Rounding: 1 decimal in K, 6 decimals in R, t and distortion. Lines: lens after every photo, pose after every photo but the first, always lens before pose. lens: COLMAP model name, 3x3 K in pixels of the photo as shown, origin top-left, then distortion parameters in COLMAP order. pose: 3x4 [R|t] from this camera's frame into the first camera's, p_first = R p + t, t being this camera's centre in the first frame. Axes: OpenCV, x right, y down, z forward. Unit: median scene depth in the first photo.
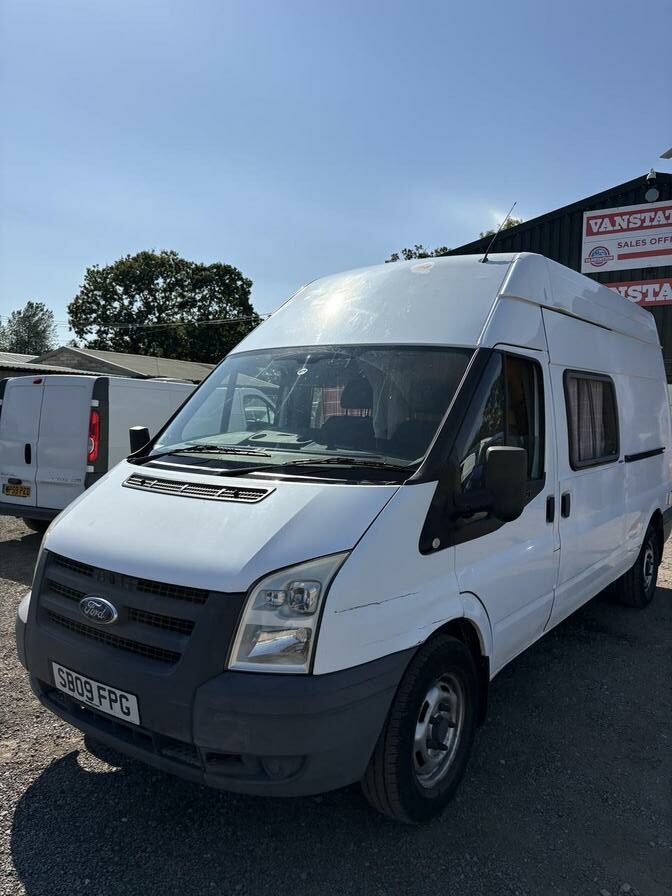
lens RADIAL K [[701.2, 0, 338.6], [0, 701.2, 449.5], [0, 0, 1]] dist [0.010876, 0.012134]
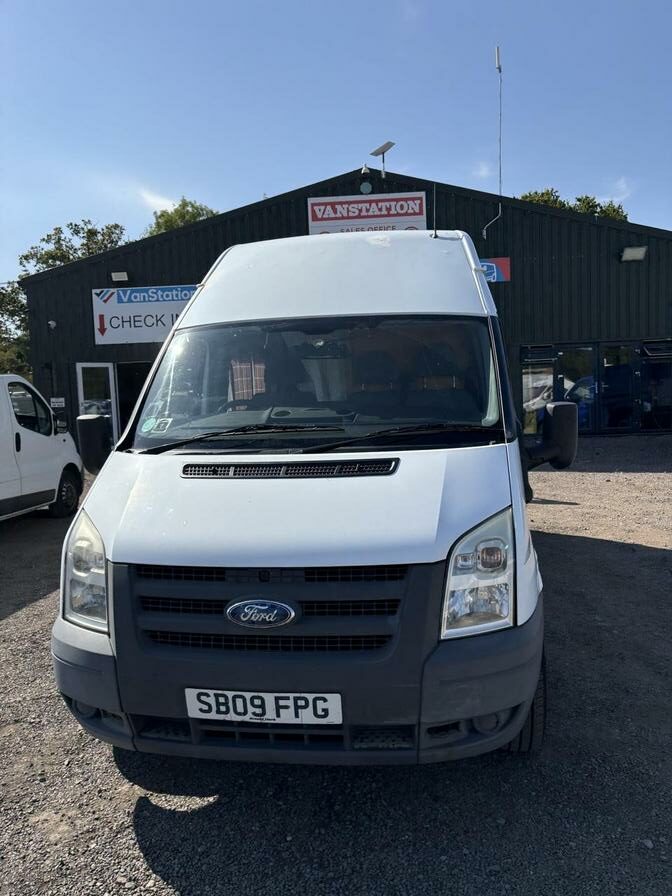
lens RADIAL K [[701.2, 0, 337.7], [0, 701.2, 446.8], [0, 0, 1]] dist [0.010876, 0.012134]
pose [[0.879546, -0.089476, 0.467326, -0.623774], [0.080073, 0.995986, 0.039991, -0.006036], [-0.469028, 0.002246, 0.883180, 0.172045]]
